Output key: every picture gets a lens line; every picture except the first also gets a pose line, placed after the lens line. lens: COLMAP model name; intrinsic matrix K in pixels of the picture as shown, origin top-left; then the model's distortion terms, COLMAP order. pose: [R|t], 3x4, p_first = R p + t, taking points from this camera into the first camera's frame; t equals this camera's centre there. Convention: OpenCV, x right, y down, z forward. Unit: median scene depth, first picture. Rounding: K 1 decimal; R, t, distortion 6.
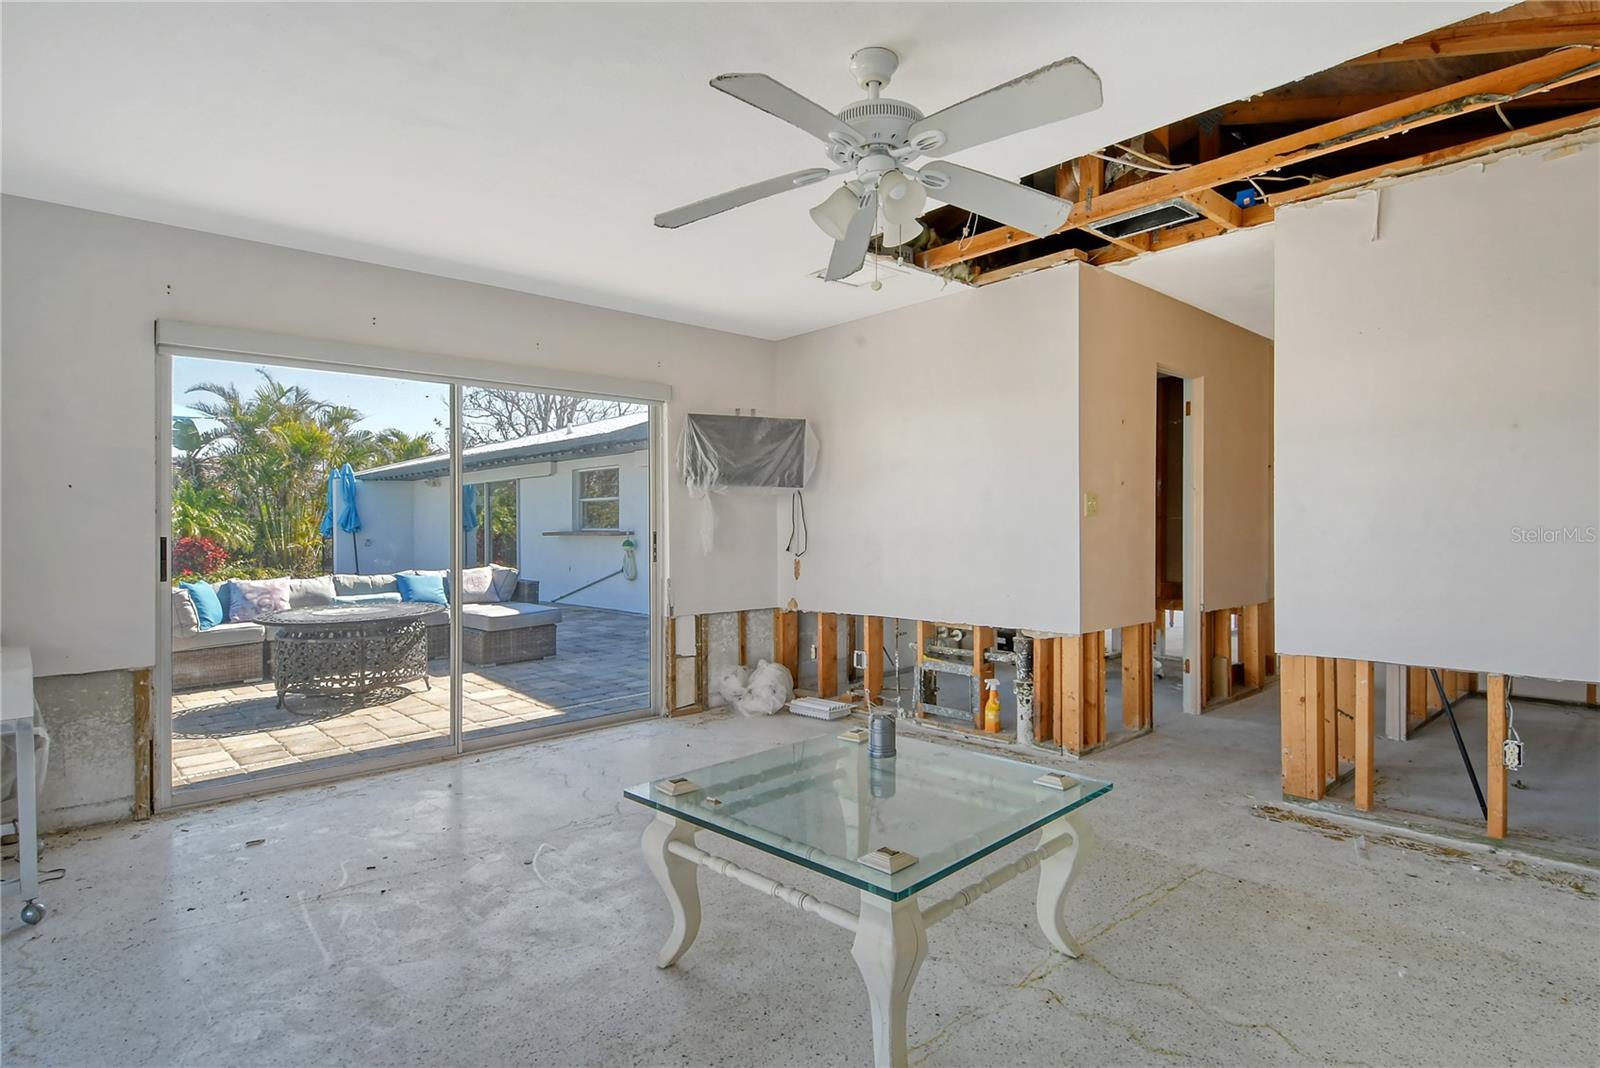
lens RADIAL K [[845.1, 0, 806.1], [0, 845.1, 535.9], [0, 0, 1]] dist [0.003152, -0.012065]
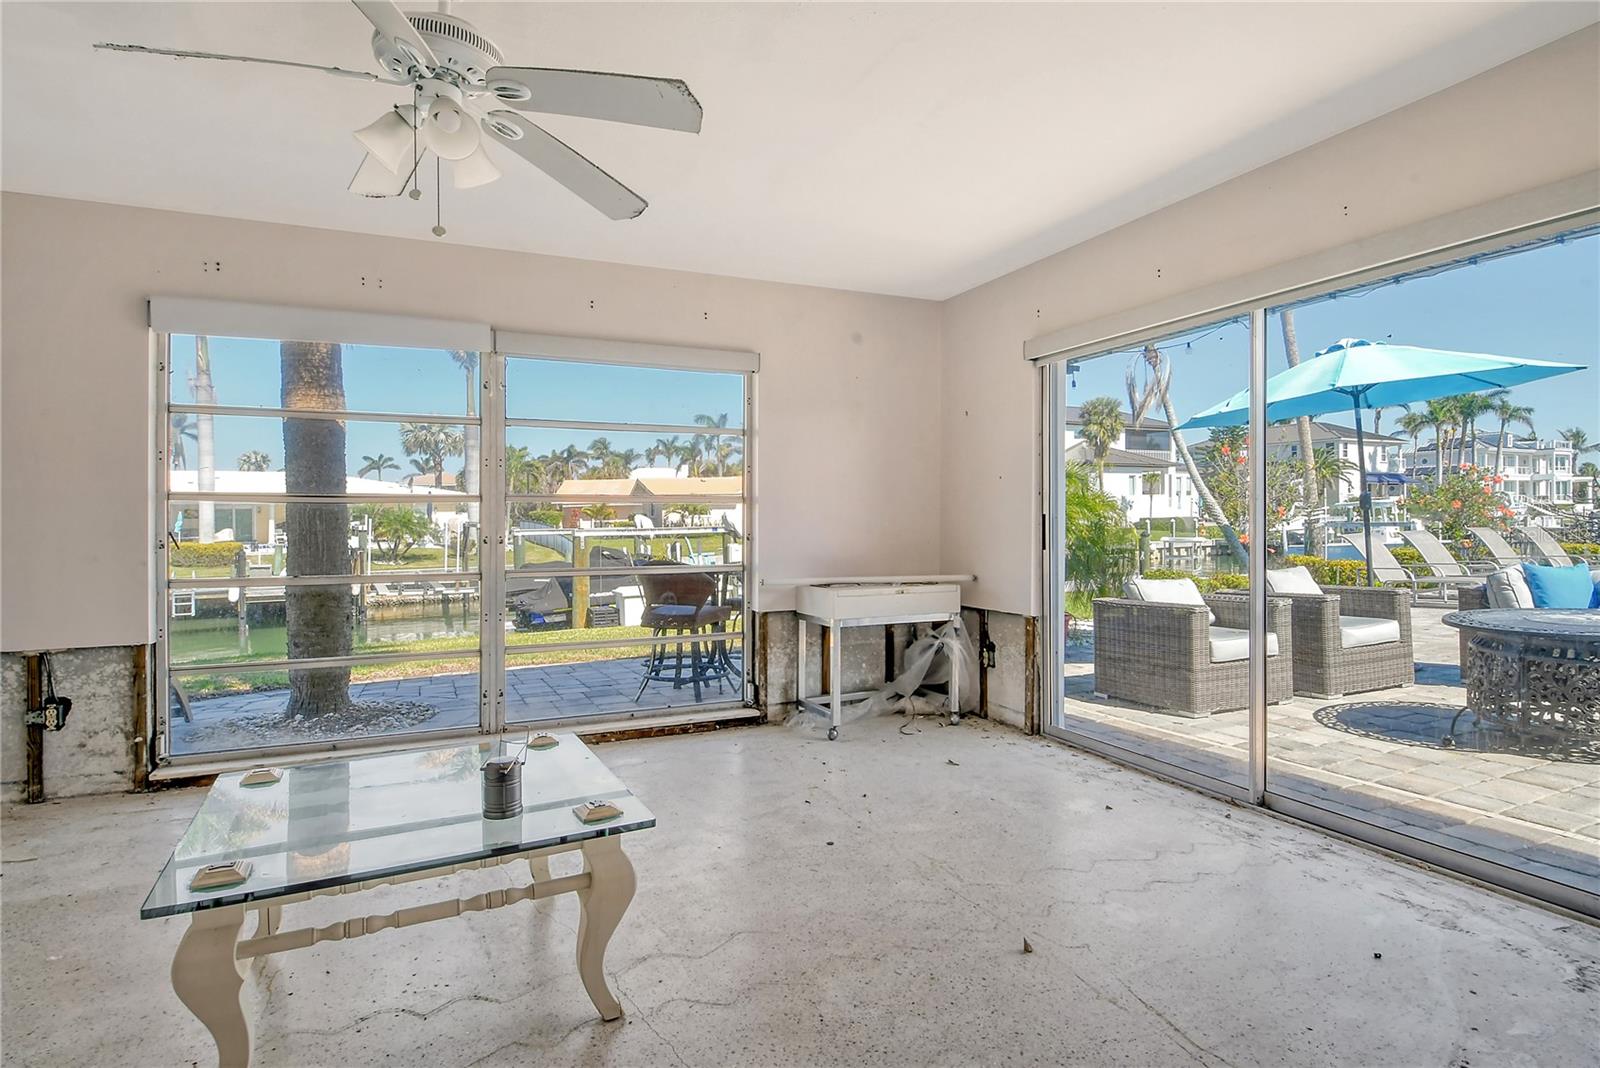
lens RADIAL K [[845.1, 0, 806.5], [0, 845.1, 524.9], [0, 0, 1]] dist [0.003152, -0.012065]
pose [[-0.312794, 0.026474, -0.949452, 0.493485], [0.014092, 0.999631, 0.023231, -0.014798], [0.949717, -0.006113, -0.313051, 1.012608]]
